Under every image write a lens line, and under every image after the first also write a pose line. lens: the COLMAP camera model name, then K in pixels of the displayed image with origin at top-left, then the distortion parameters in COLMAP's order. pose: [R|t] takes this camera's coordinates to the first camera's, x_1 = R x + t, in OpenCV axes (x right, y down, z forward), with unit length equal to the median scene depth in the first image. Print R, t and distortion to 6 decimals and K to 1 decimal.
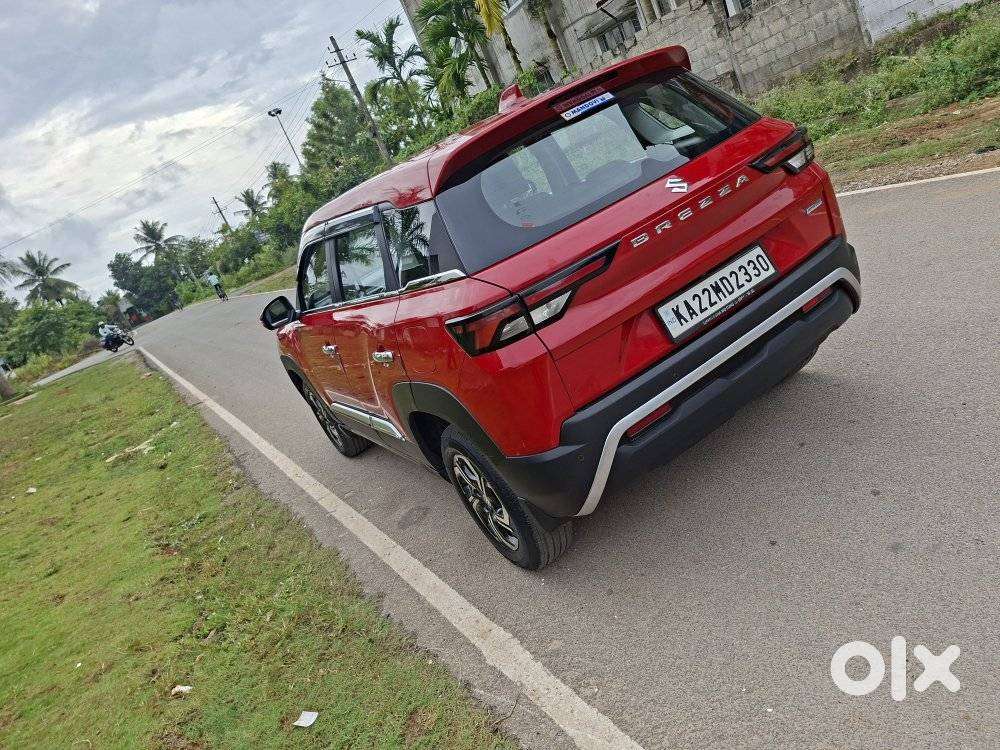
lens RADIAL K [[685.9, 0, 502.7], [0, 685.9, 377.1], [0, 0, 1]] dist [0.071717, -0.086359]
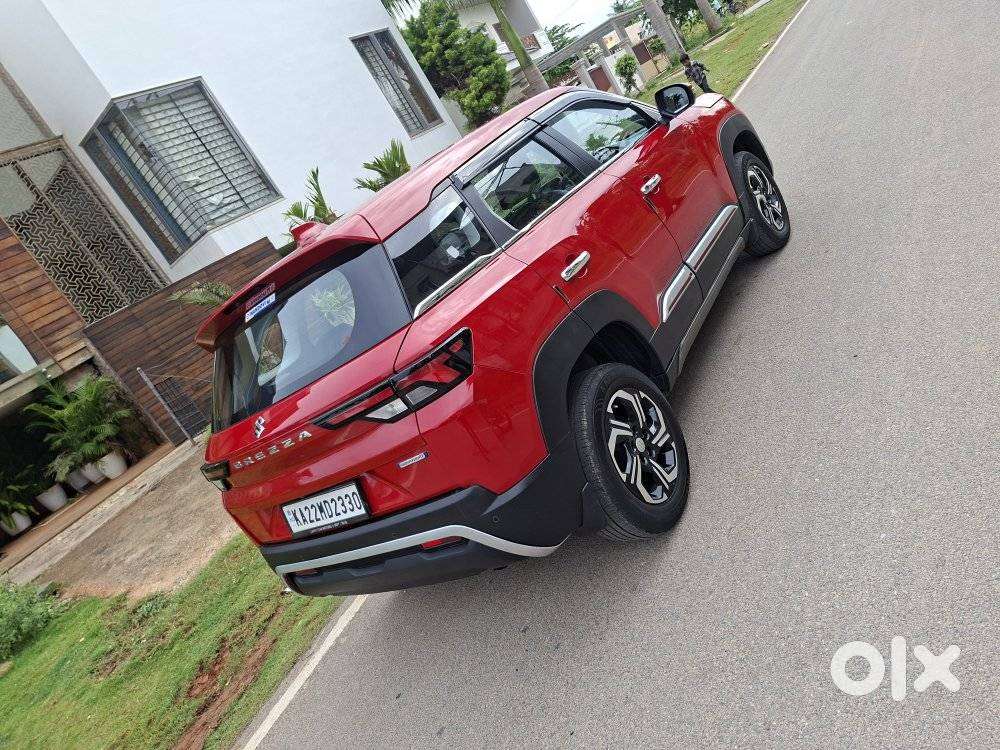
lens RADIAL K [[690.8, 0, 515.3], [0, 690.8, 372.1], [0, 0, 1]] dist [0.072027, -0.073239]
pose [[0.581511, 0.338073, -0.739967, 0.969543], [0.097233, 0.874165, 0.475796, -0.638141], [0.807707, -0.348630, 0.475464, 0.633529]]
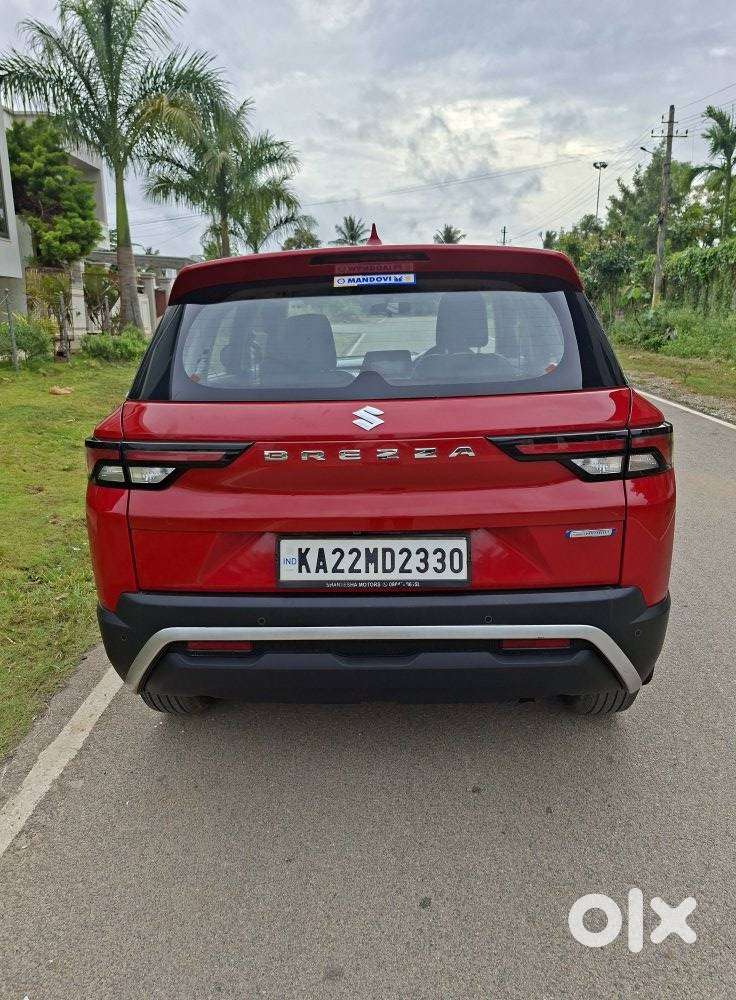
lens RADIAL K [[688.7, 0, 360.6], [0, 688.7, 505.4], [0, 0, 1]] dist [0.085172, -0.100821]
pose [[0.779403, 0.503307, -0.373113, 0.446570], [-0.467979, 0.863636, 0.187423, -0.253656], [0.416565, 0.028531, 0.908658, 0.218697]]
